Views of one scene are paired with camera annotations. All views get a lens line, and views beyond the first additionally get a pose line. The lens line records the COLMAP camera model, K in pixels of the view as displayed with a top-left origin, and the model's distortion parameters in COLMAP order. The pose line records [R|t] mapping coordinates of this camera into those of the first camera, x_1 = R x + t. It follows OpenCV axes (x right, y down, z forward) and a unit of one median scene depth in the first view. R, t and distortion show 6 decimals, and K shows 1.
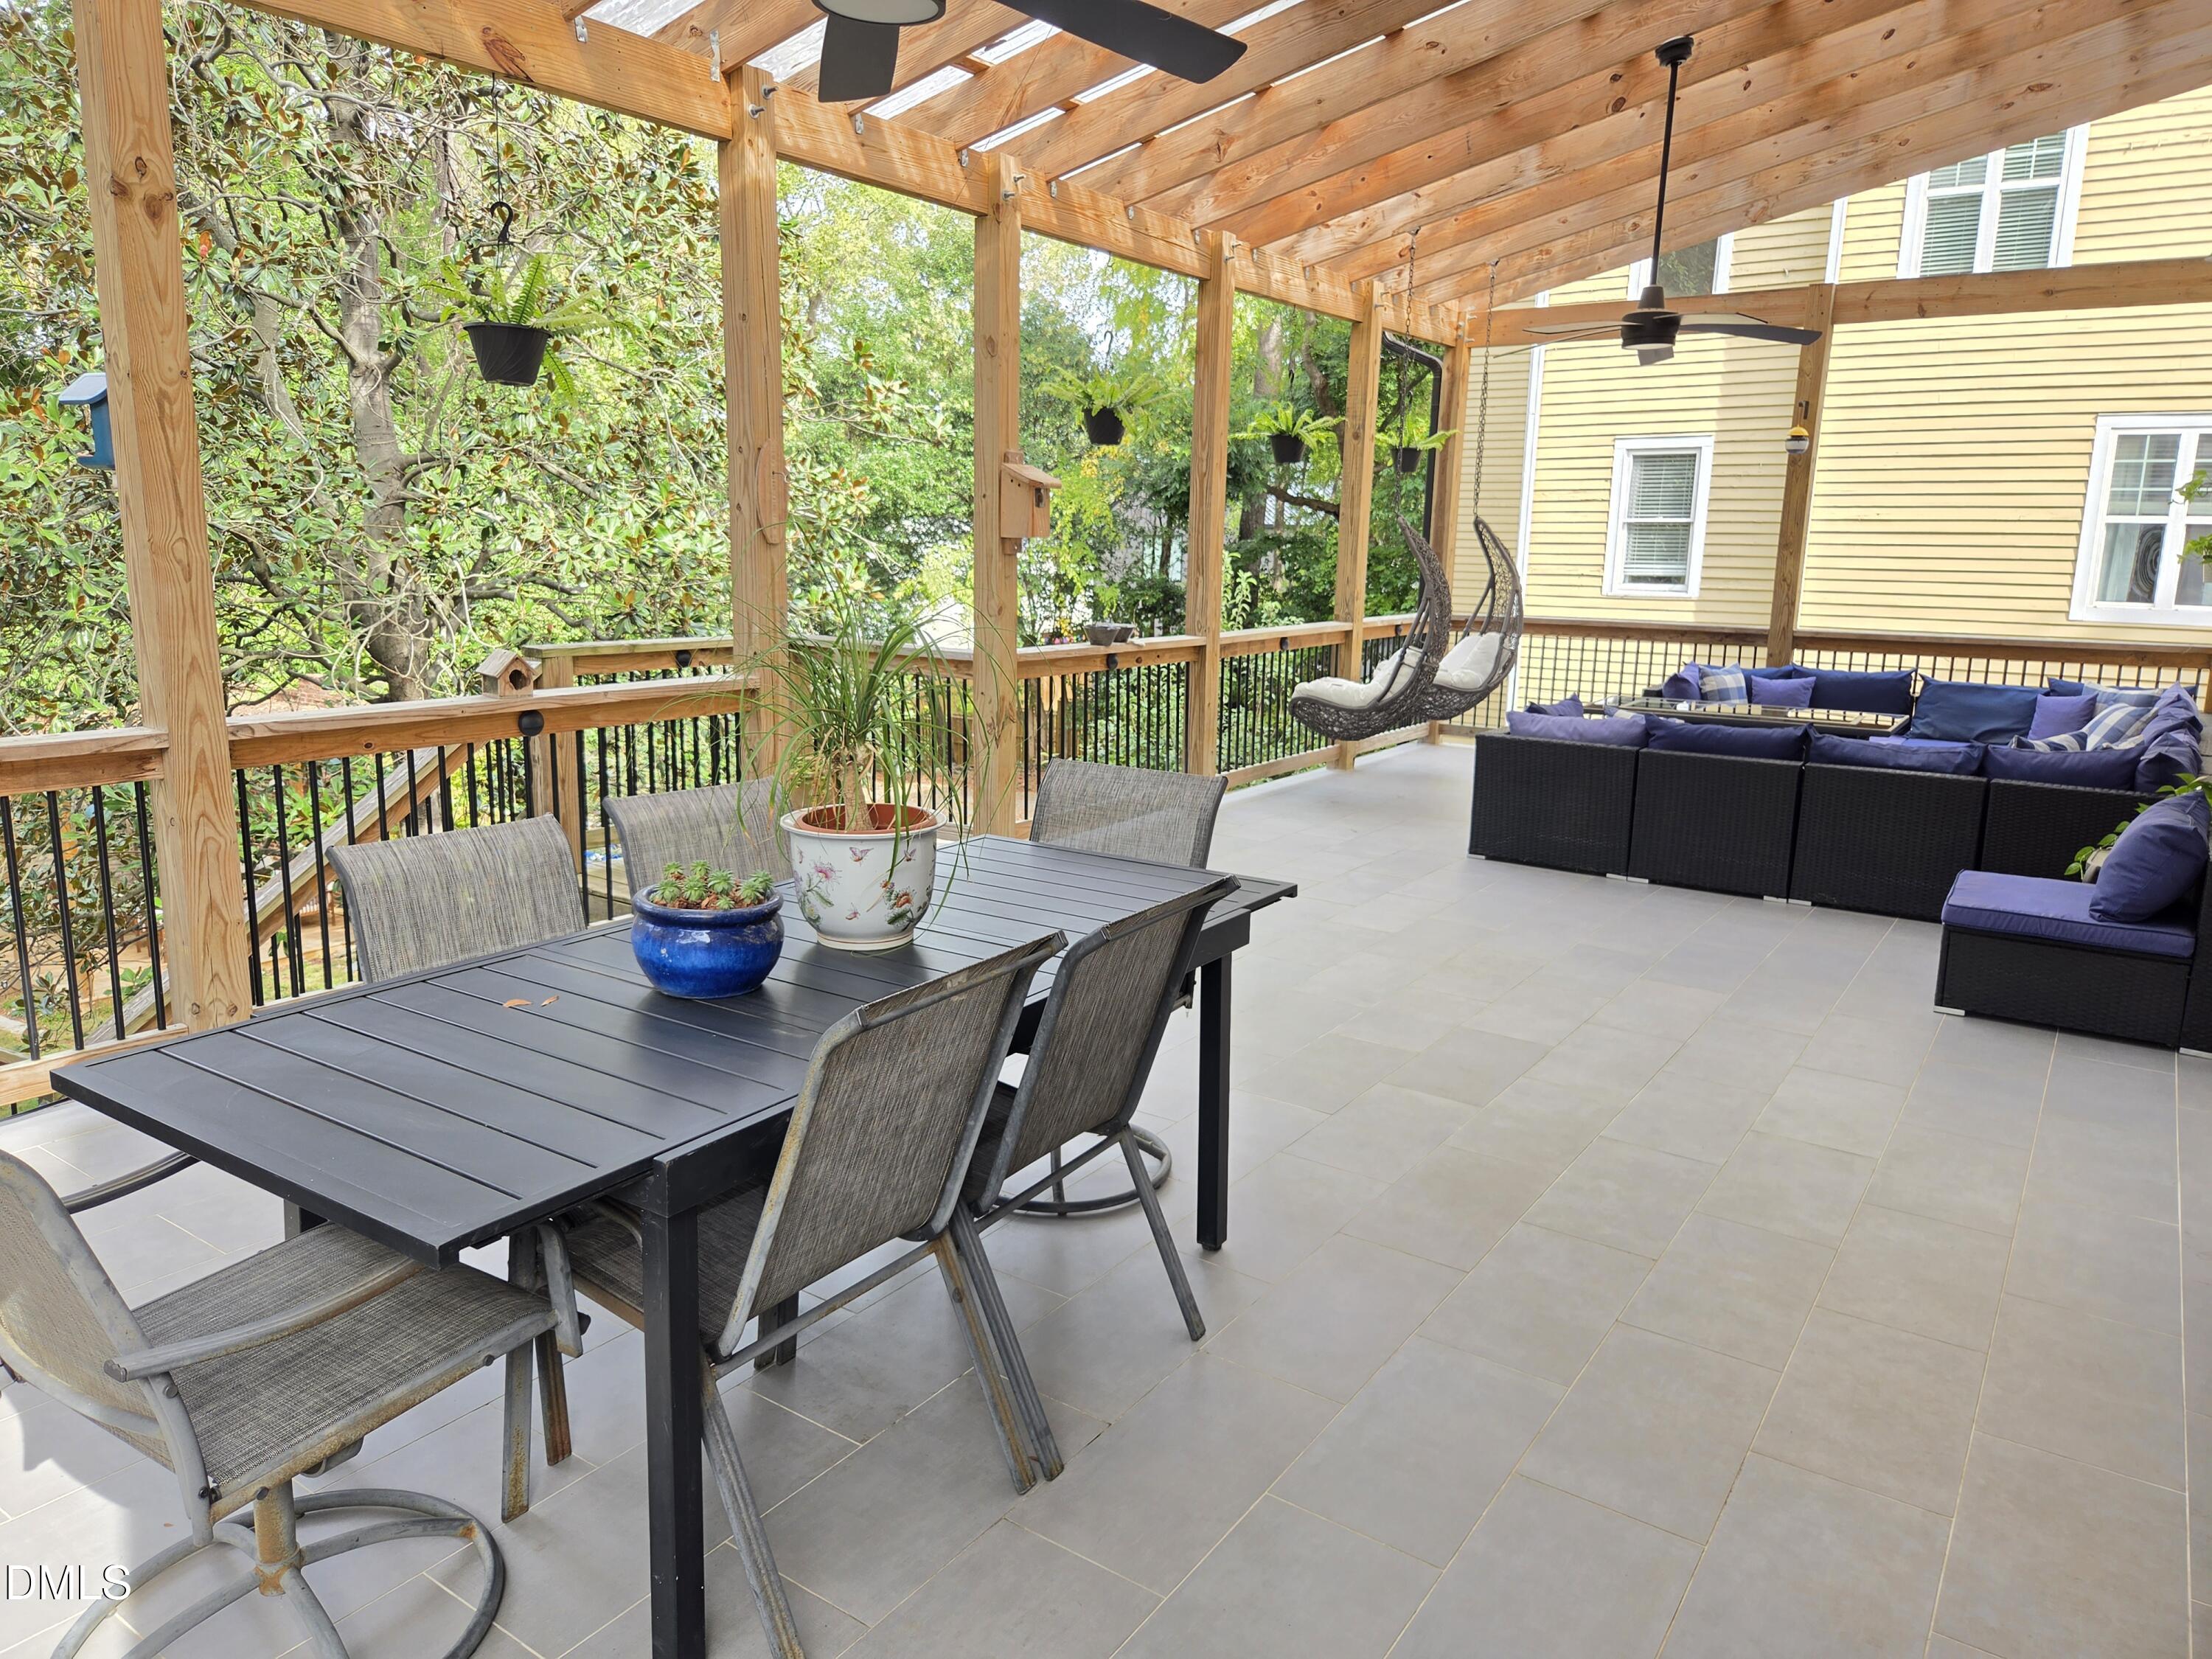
lens RADIAL K [[1512.8, 0, 1108.5], [0, 1512.8, 820.9], [0, 0, 1]] dist [0.061631, -0.050138]
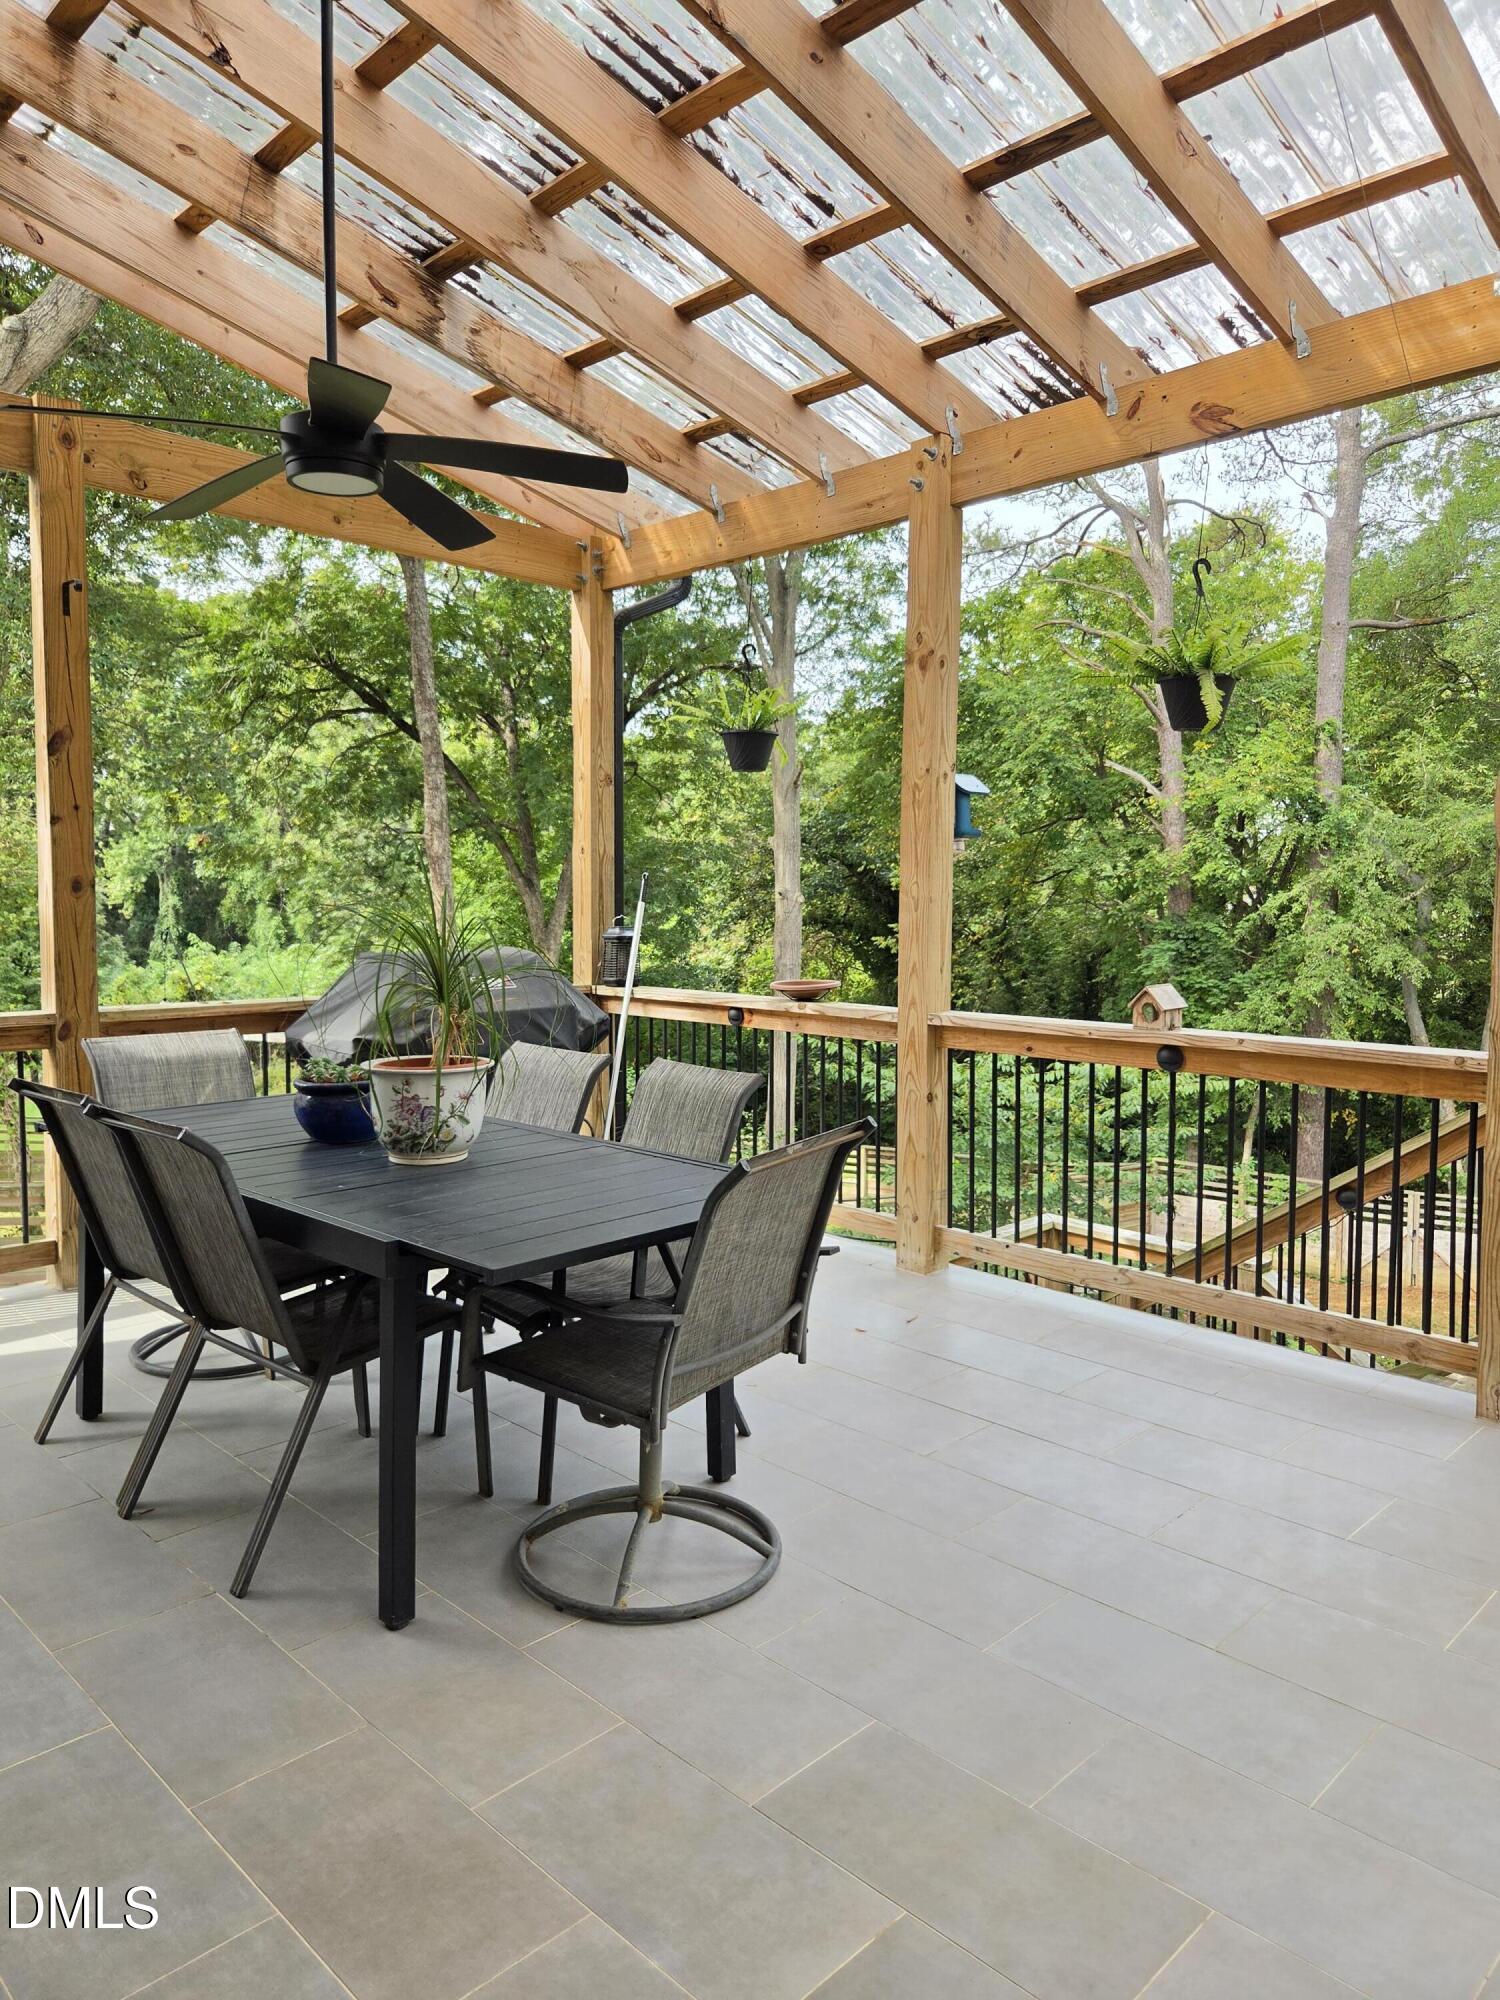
lens RADIAL K [[1367.8, 0, 761.4], [0, 1367.8, 1007.9], [0, 0, 1]] dist [0.061631, -0.050138]
pose [[-0.173289, 0.075922, -0.981940, 0.597815], [-0.183033, 0.977173, 0.107854, -0.157888], [0.967714, 0.198417, -0.155437, 0.931221]]
